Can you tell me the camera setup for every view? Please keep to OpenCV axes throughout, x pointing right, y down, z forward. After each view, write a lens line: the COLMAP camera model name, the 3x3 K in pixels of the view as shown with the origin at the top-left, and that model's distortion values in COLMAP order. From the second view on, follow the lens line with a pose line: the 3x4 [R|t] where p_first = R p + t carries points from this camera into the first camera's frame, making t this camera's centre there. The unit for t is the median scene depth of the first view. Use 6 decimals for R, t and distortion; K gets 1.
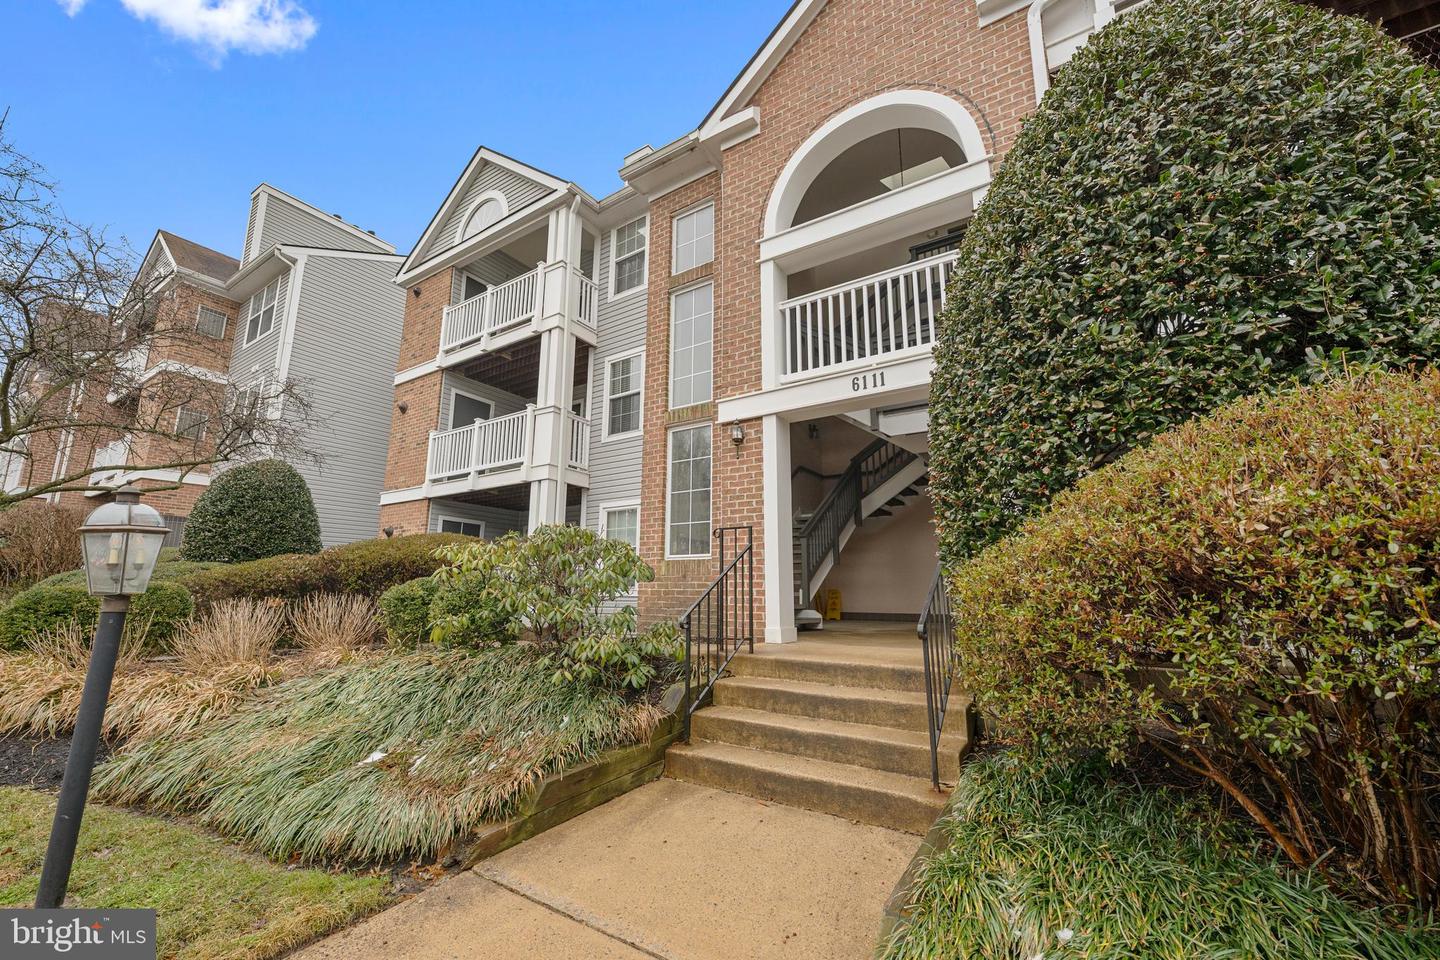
lens RADIAL K [[576.4, 0, 712.9], [0, 576.4, 485.6], [0, 0, 1]] dist [-0.000663, 0.000460]
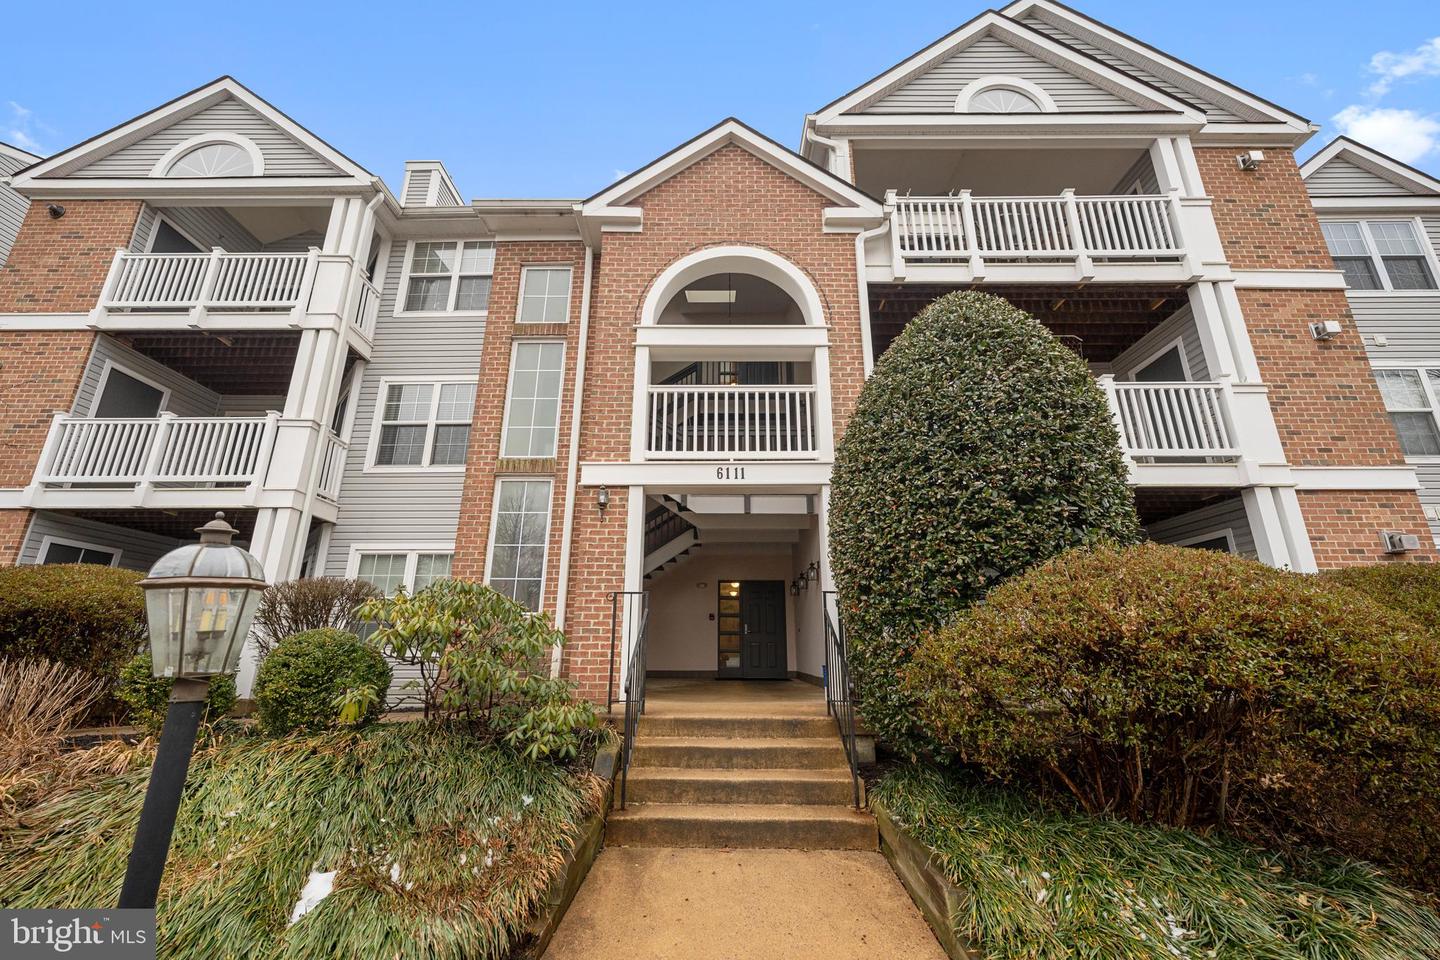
lens RADIAL K [[576.4, 0, 701.7], [0, 576.4, 483.0], [0, 0, 1]] dist [-0.000663, 0.000460]
pose [[0.841017, 0.148701, 0.520171, -0.338966], [-0.099165, 0.987566, -0.121984, -0.007451], [-0.531842, 0.051008, 0.845306, 0.020504]]
